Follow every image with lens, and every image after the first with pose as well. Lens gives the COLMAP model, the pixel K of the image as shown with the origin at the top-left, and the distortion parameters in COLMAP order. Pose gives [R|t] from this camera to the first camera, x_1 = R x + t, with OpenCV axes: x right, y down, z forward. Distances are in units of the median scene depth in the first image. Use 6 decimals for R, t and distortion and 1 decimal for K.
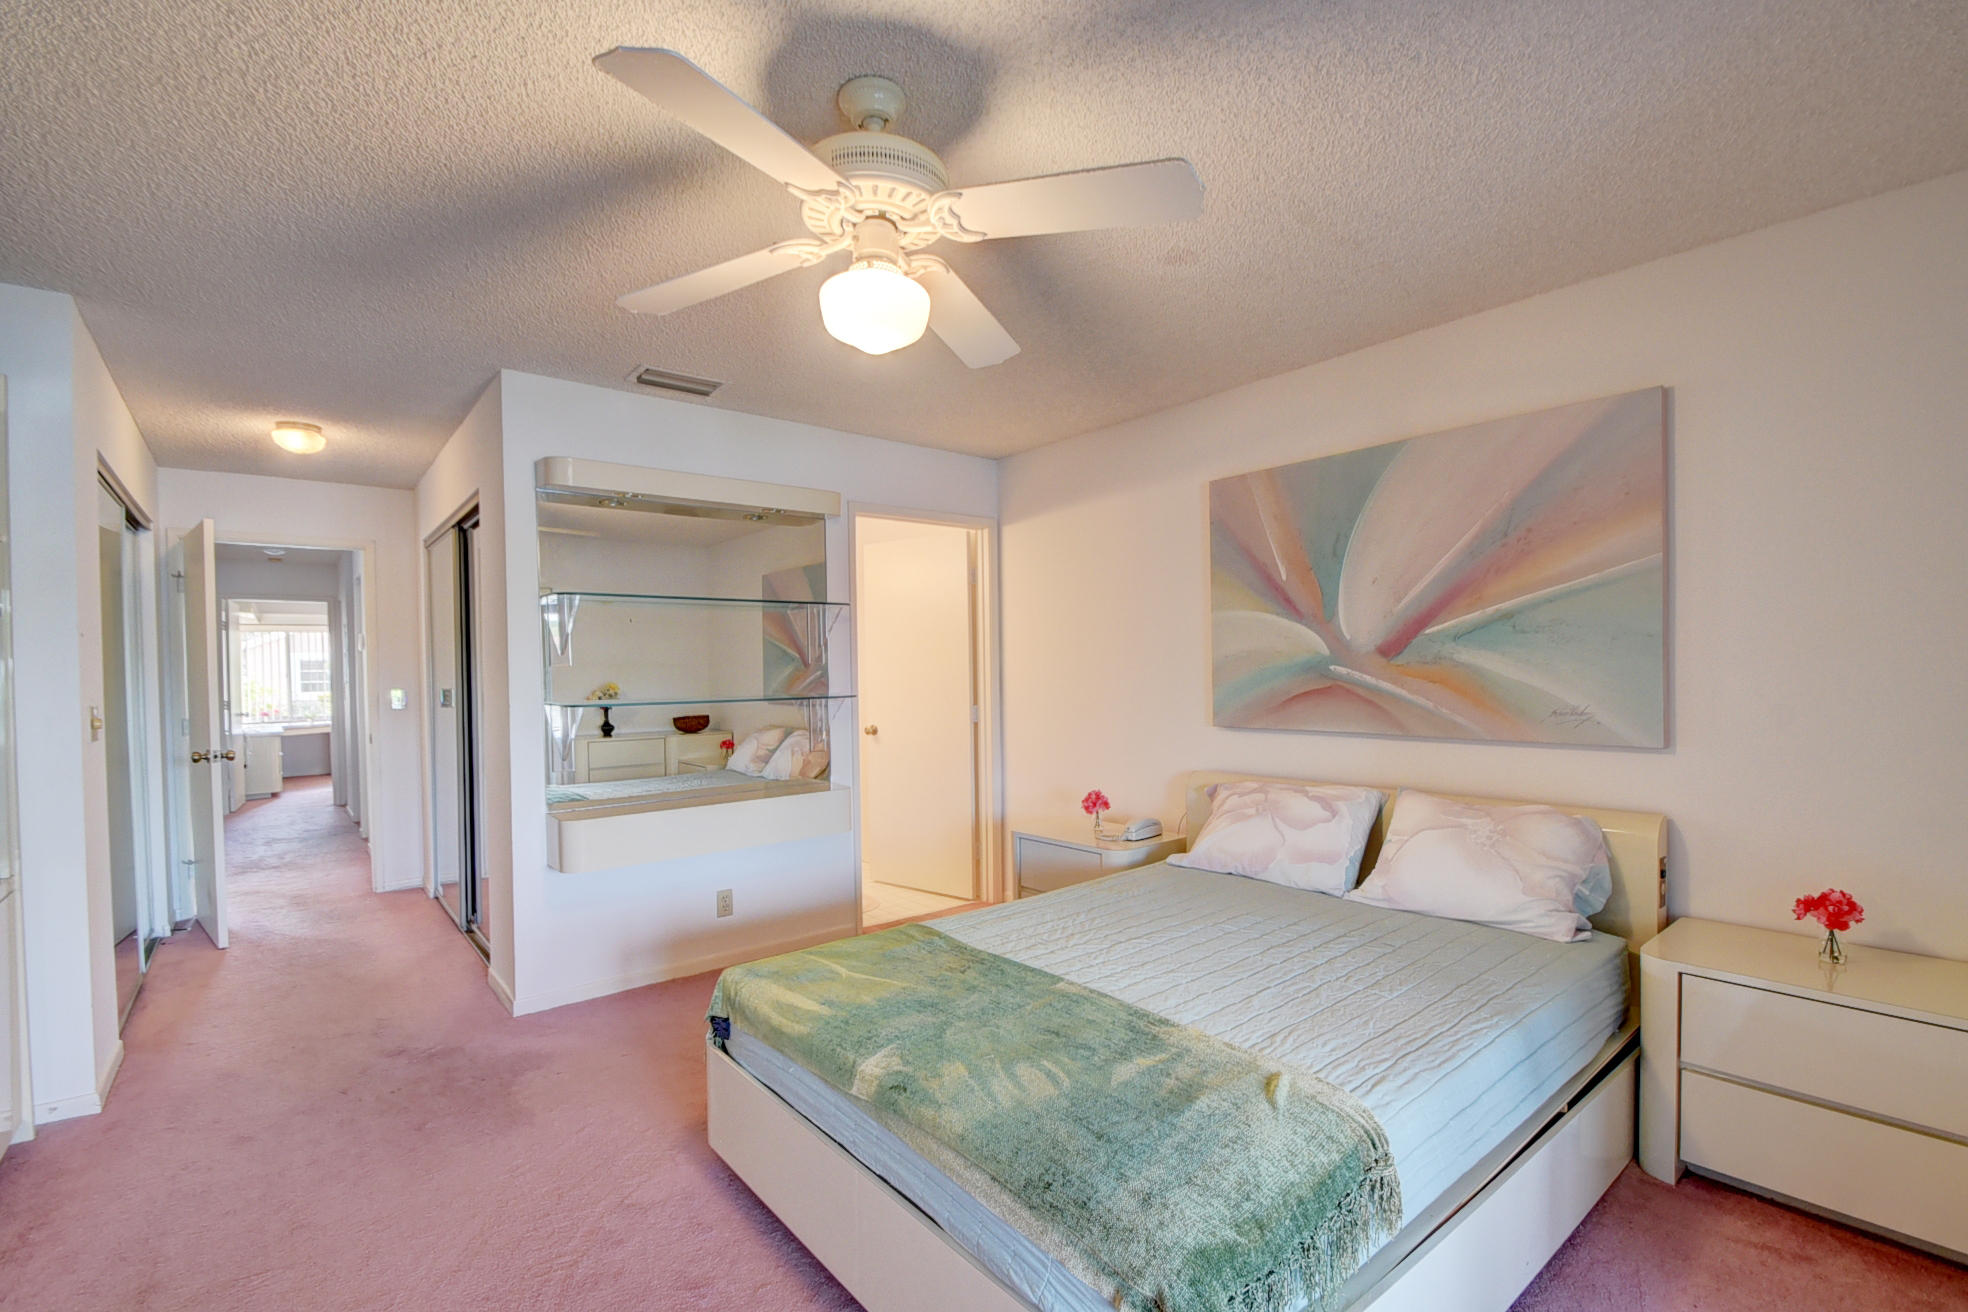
lens RADIAL K [[874.3, 0, 992.1], [0, 874.3, 687.3], [0, 0, 1]] dist [0.014289, -0.013800]
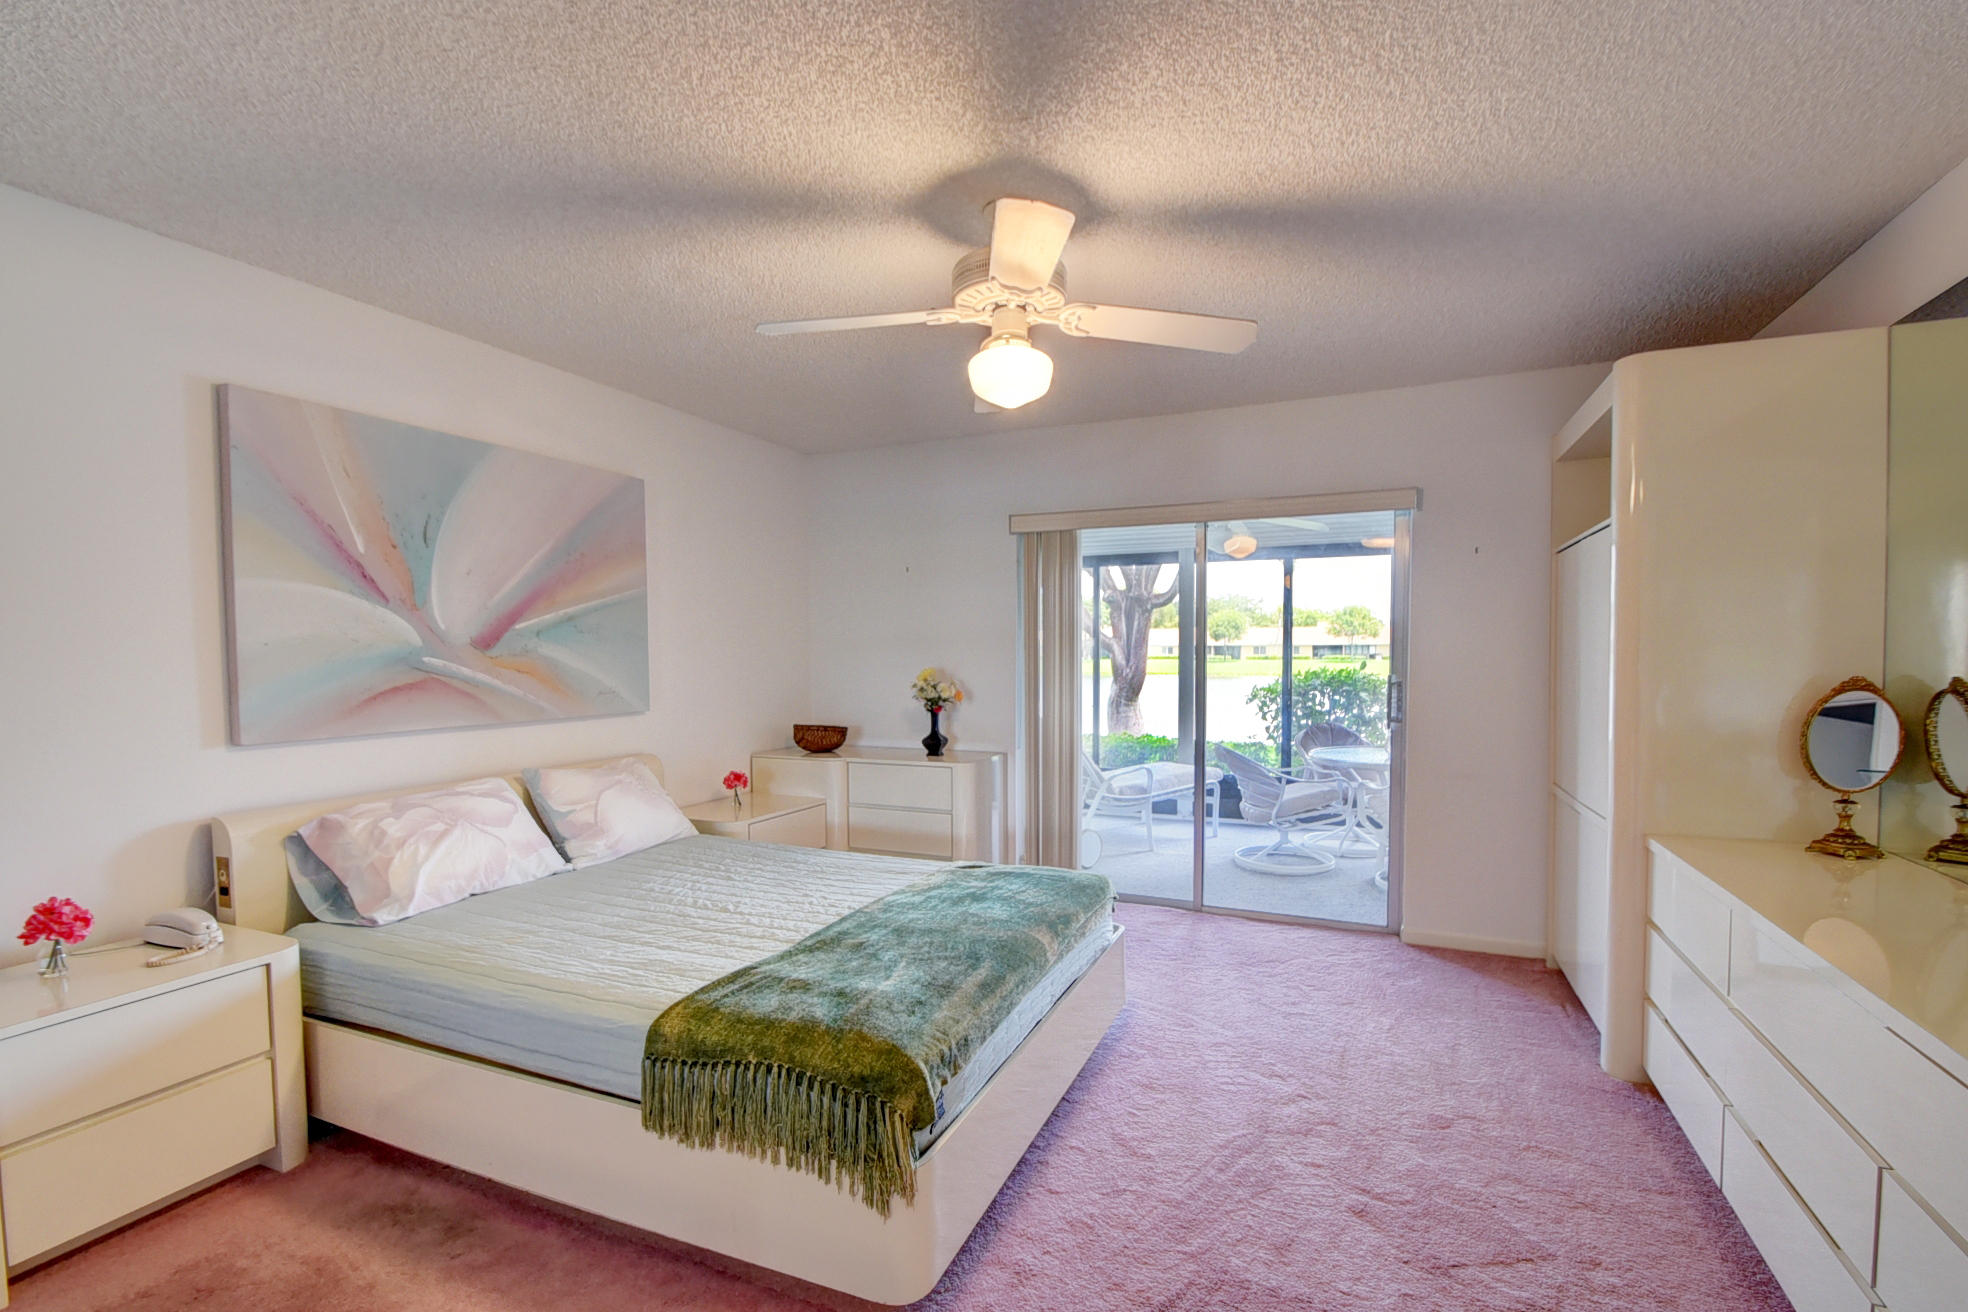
lens RADIAL K [[874.3, 0, 992.1], [0, 874.3, 687.3], [0, 0, 1]] dist [0.014289, -0.013800]
pose [[-0.434513, -0.016426, 0.900516, -0.747476], [0.031901, 0.998926, 0.033614, -0.005545], [-0.900101, 0.043333, -0.433522, 0.922543]]
